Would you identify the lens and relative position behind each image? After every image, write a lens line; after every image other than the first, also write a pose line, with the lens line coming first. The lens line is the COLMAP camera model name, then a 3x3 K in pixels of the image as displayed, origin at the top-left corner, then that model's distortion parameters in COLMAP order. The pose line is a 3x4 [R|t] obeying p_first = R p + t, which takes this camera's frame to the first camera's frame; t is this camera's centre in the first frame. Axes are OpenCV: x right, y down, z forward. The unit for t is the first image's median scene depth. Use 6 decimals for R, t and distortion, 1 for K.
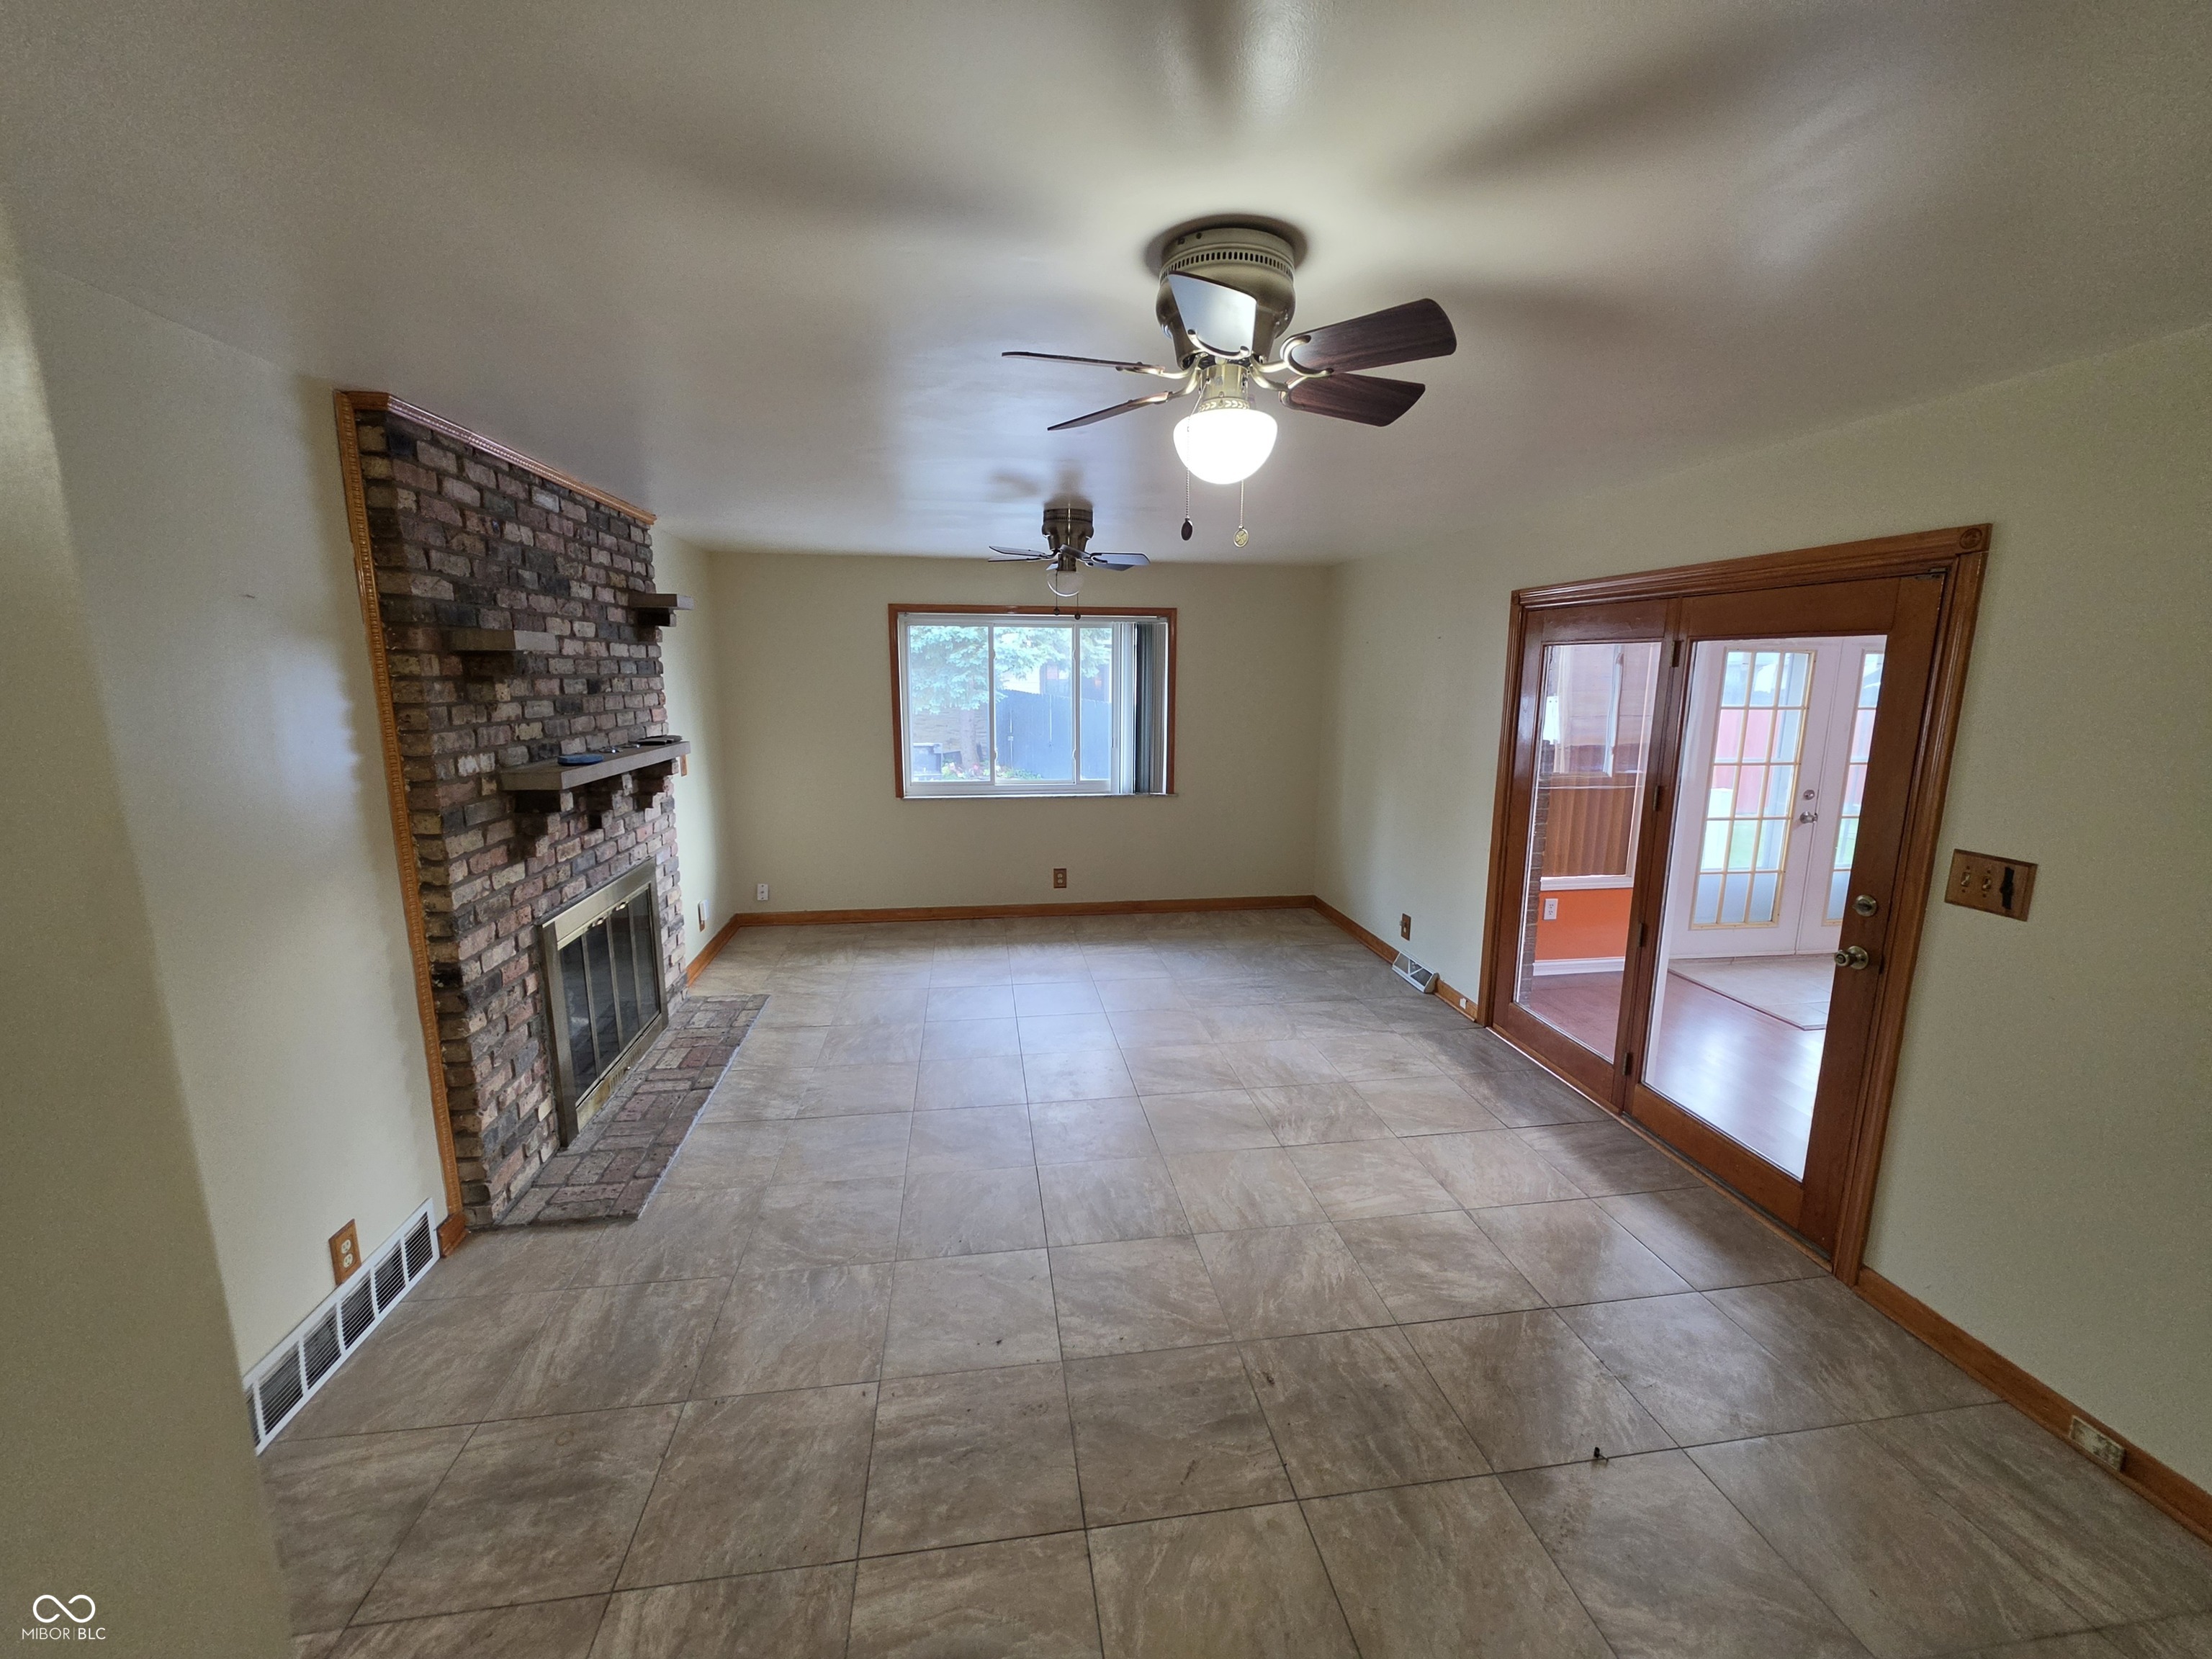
lens RADIAL K [[884.7, 0, 1101.6], [0, 884.7, 833.1], [0, 0, 1]] dist [-0.000352, -0.000481]
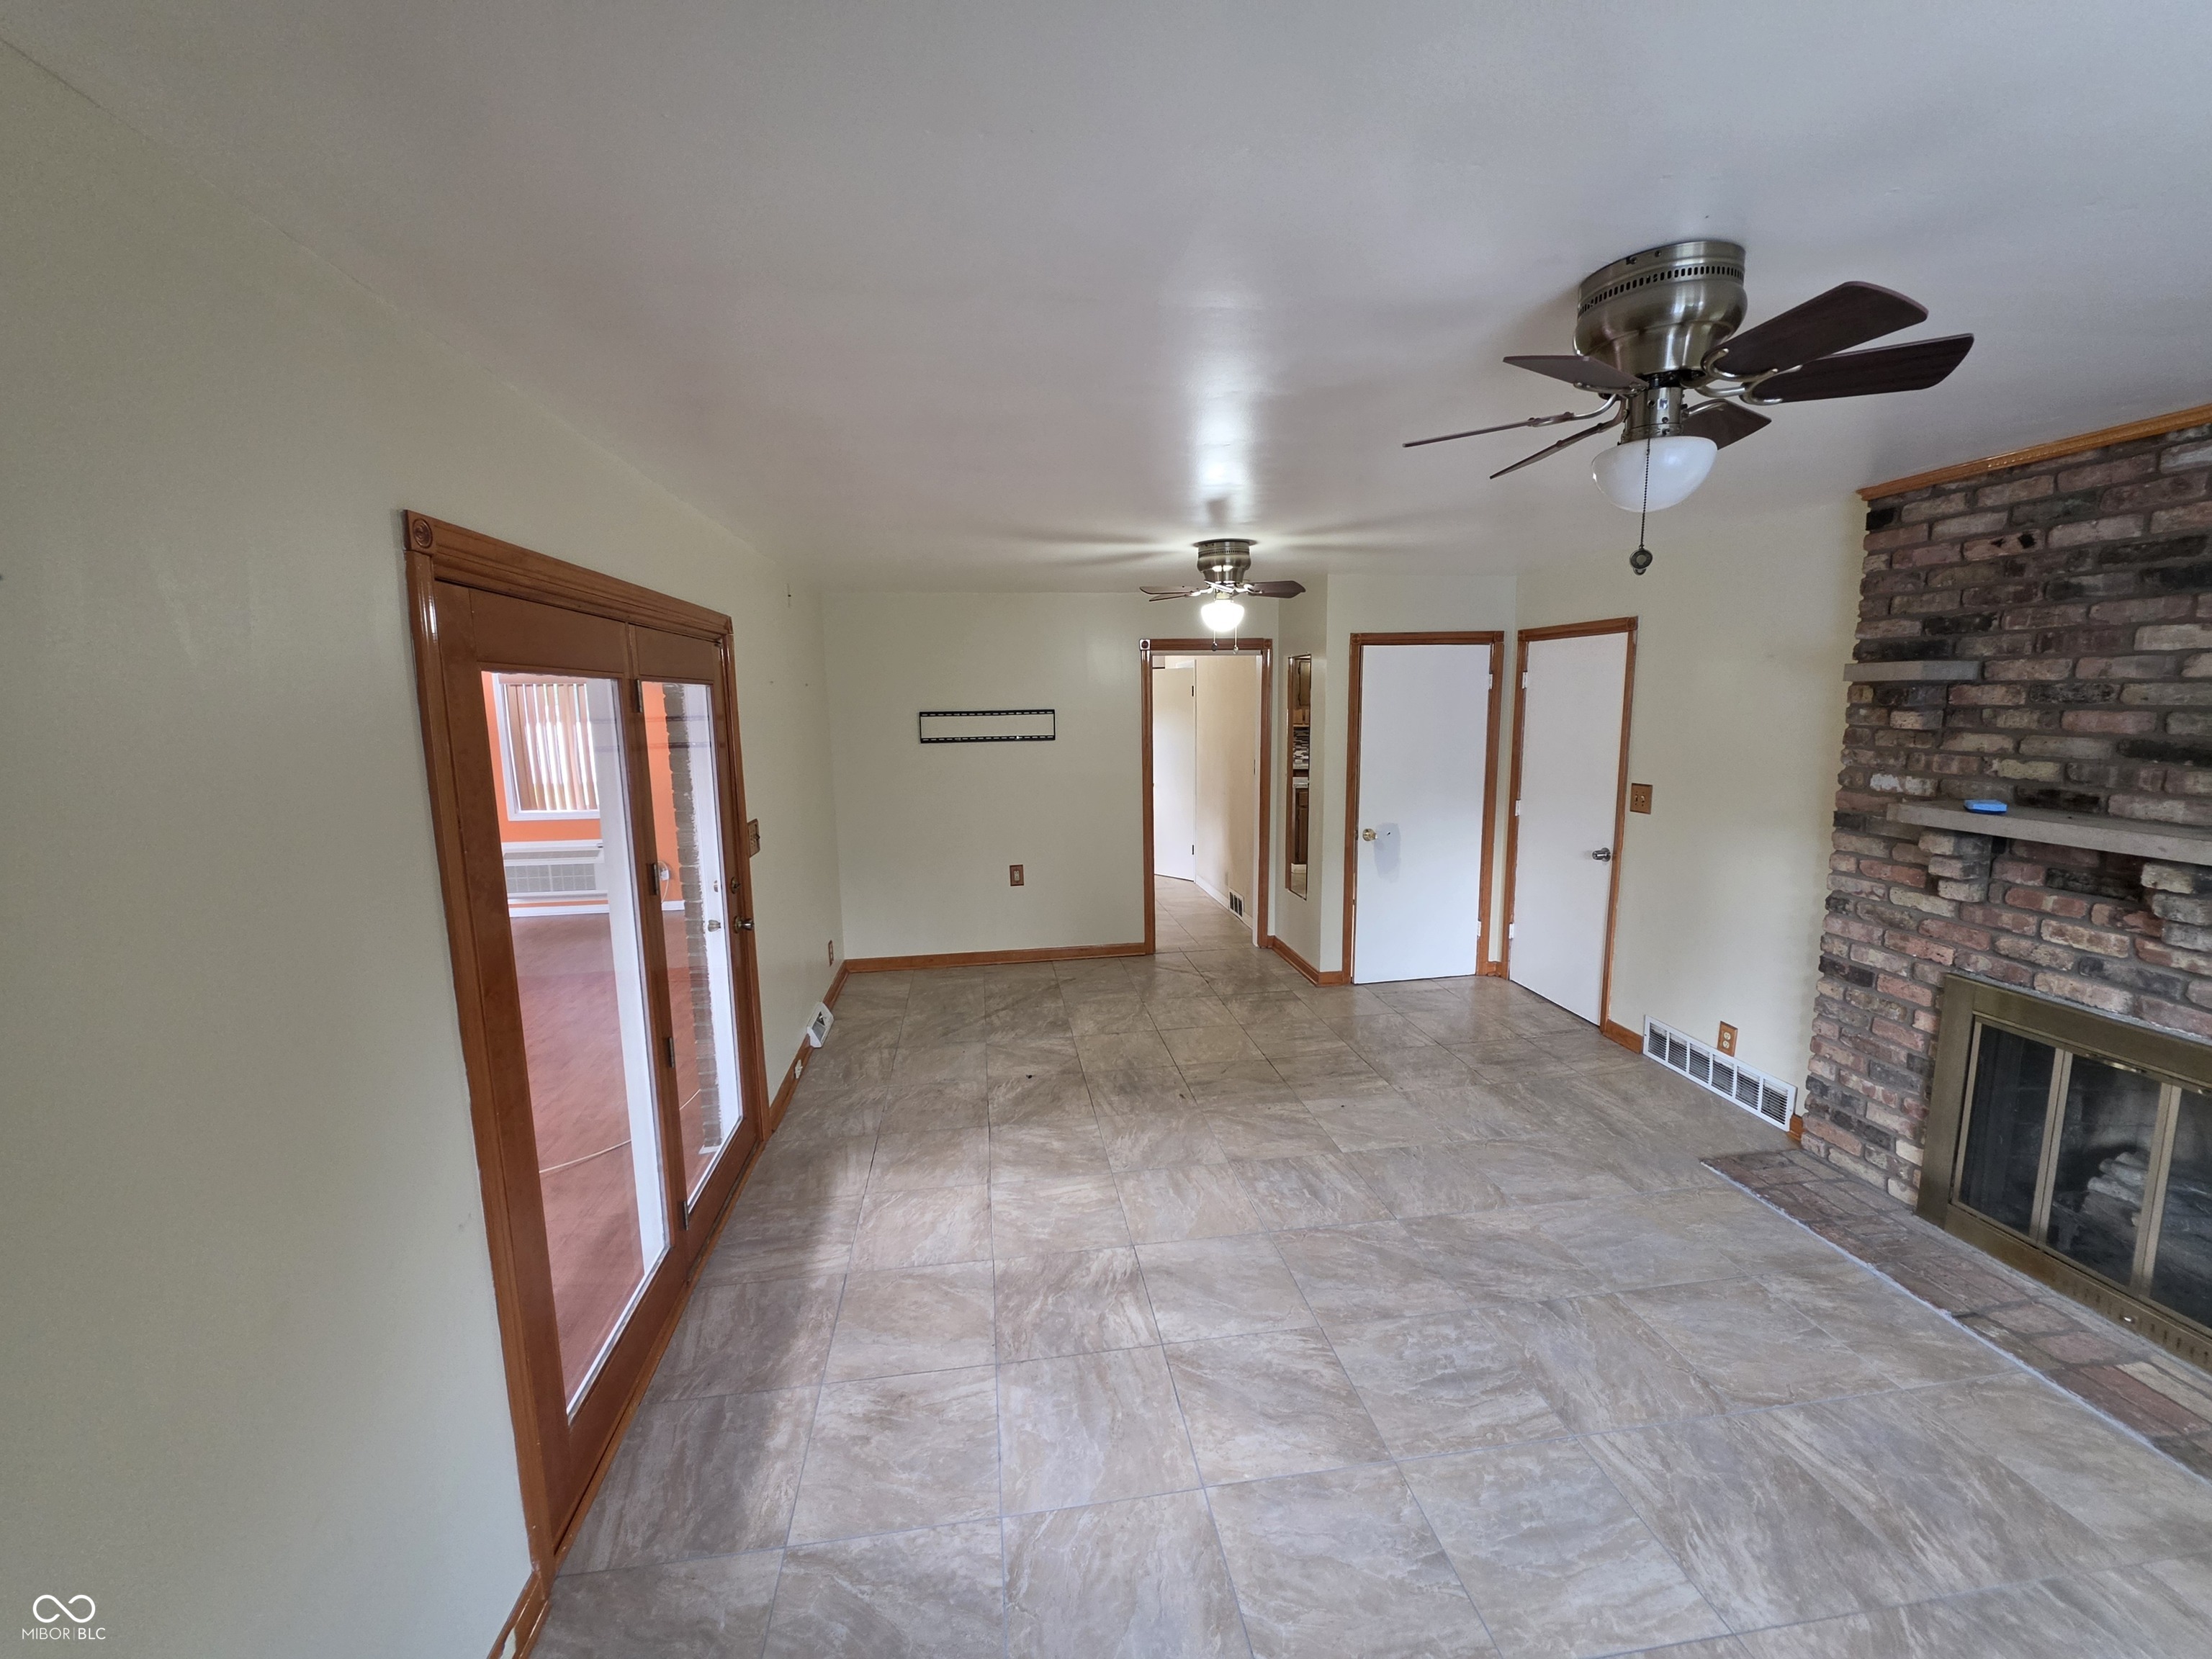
lens RADIAL K [[884.7, 0, 1101.8], [0, 884.7, 826.4], [0, 0, 1]] dist [-0.000352, -0.000481]
pose [[-0.999907, 0.011468, 0.007431, 0.268726], [0.013259, 0.945821, 0.324417, -0.392867], [-0.003308, 0.324485, -0.945885, 2.036901]]
